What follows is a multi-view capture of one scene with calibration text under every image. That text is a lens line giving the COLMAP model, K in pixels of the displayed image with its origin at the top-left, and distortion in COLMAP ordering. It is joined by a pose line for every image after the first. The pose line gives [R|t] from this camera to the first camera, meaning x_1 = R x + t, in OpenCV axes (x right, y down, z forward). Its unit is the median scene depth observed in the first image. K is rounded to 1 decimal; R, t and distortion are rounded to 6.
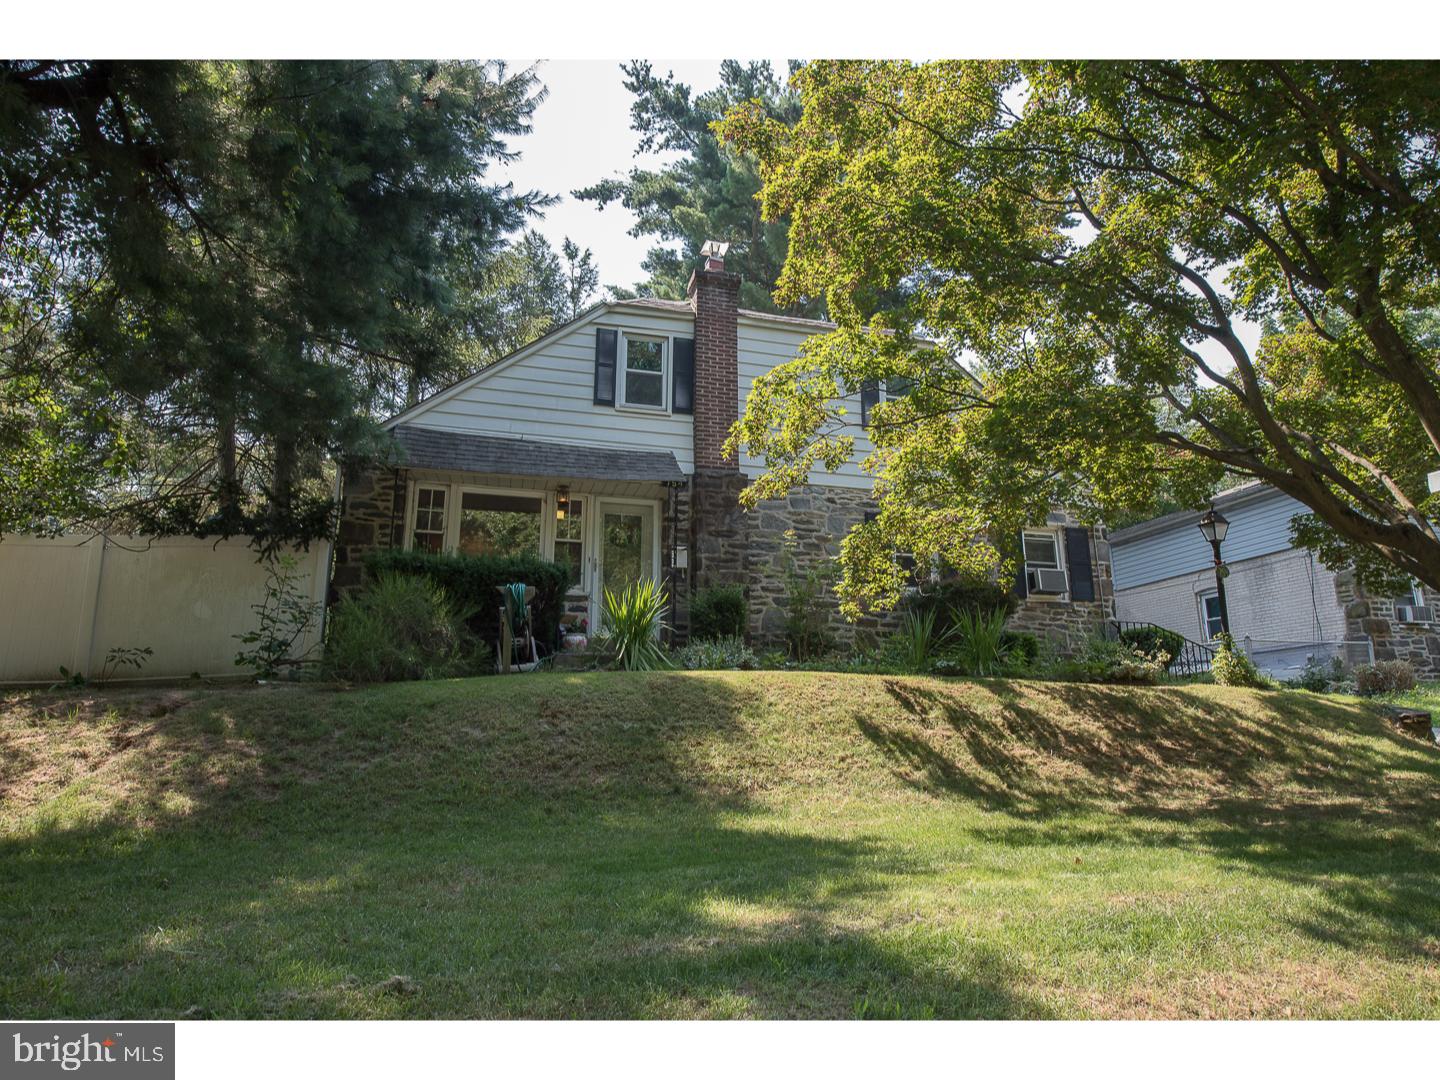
lens RADIAL K [[913.6, 0, 720.0], [0, 913.6, 540.0], [0, 0, 1]] dist [0.005145, 0.001009]
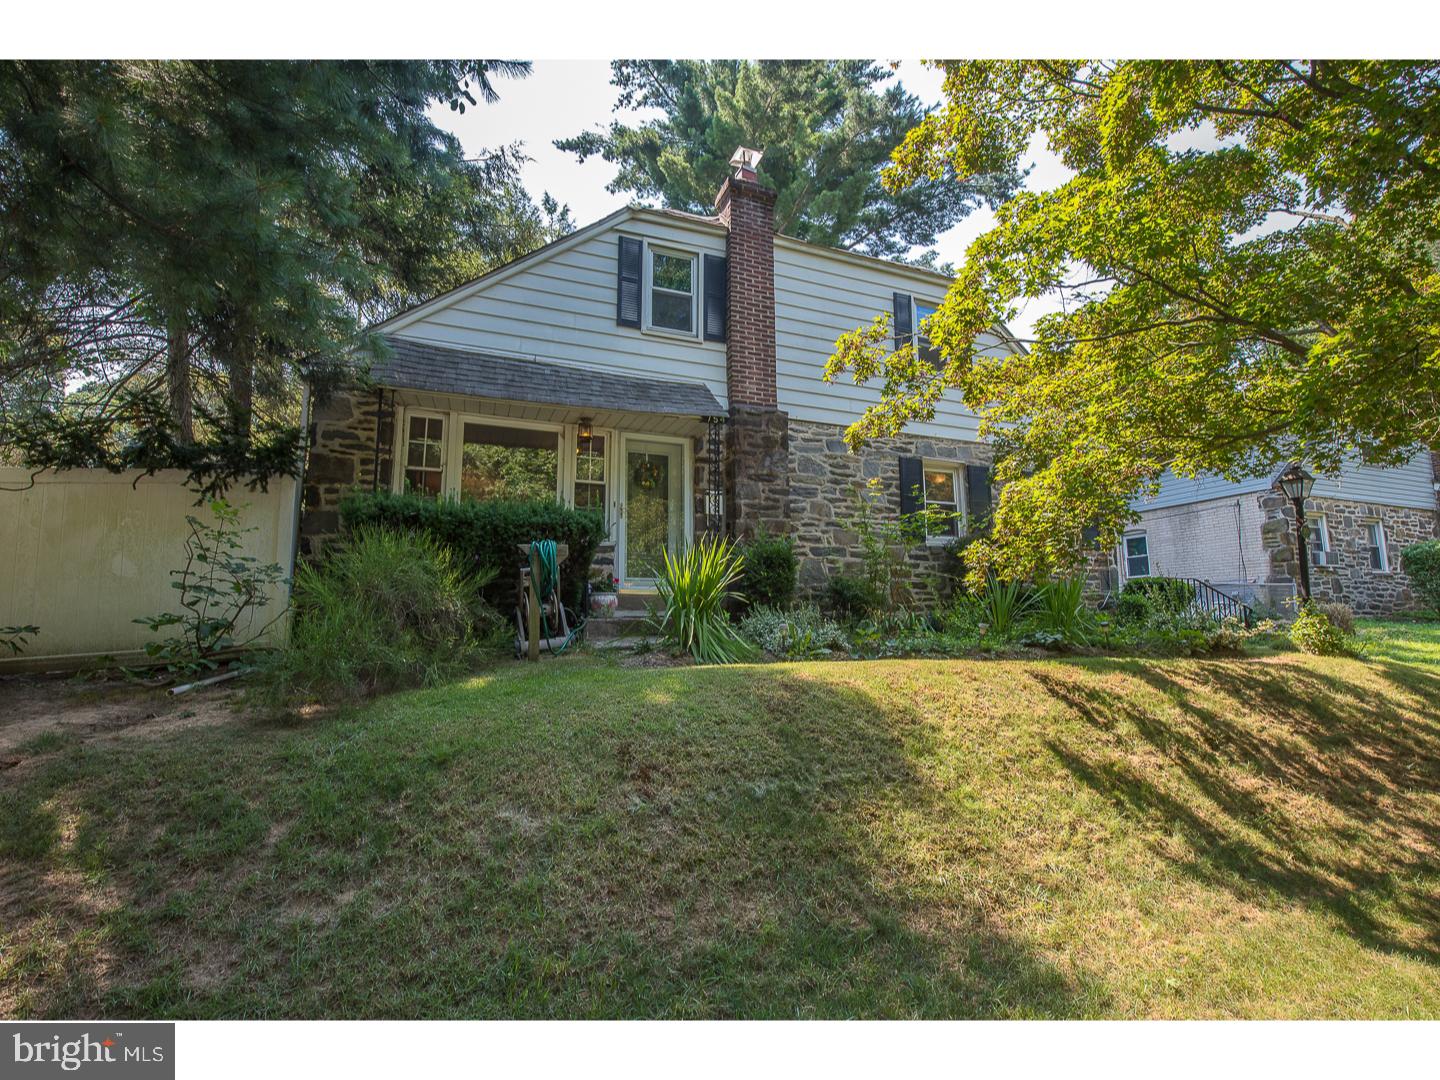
lens RADIAL K [[669.2, 0, 719.2], [0, 669.2, 546.3], [0, 0, 1]] dist [-0.008299, -0.000312]
pose [[0.993447, 0.008959, 0.113938, -0.112377], [-0.021365, 0.993907, 0.108134, -0.009933], [-0.112275, -0.109860, 0.987586, 0.338090]]
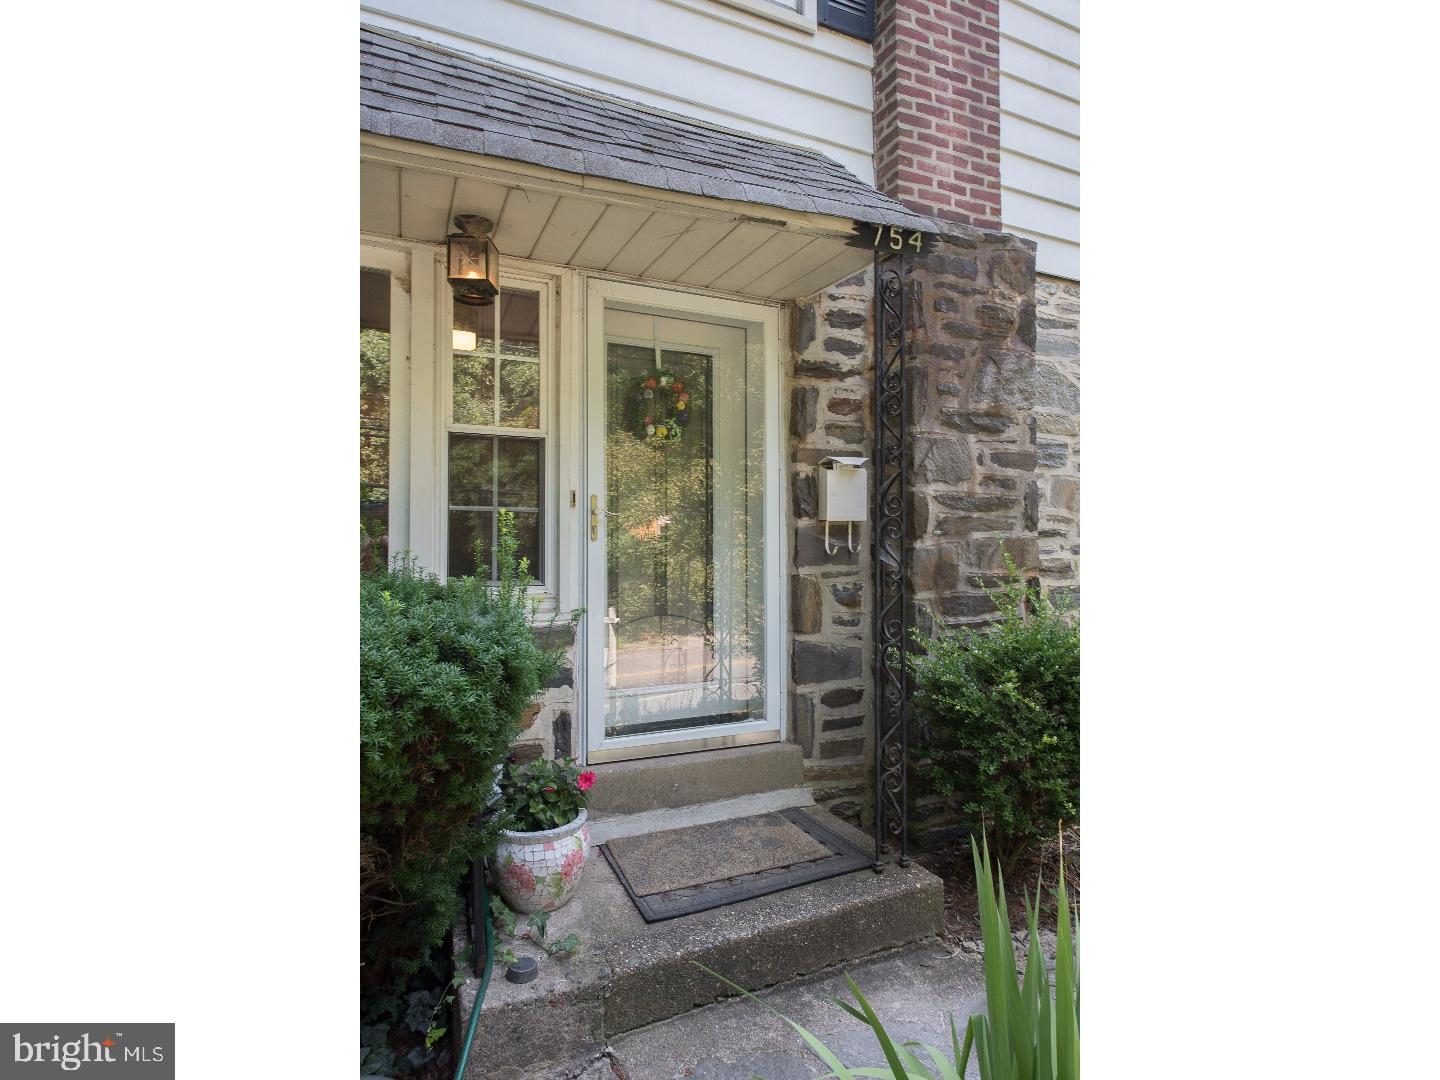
lens RADIAL K [[727.3, 0, 720.0], [0, 727.3, 540.0], [0, 0, 1]] dist [0.001833, -0.000164]
pose [[0.982651, -0.000352, 0.185465, -0.135605], [-0.040794, 0.975098, 0.217989, -0.018394], [-0.180923, -0.221773, 0.958167, 0.739780]]
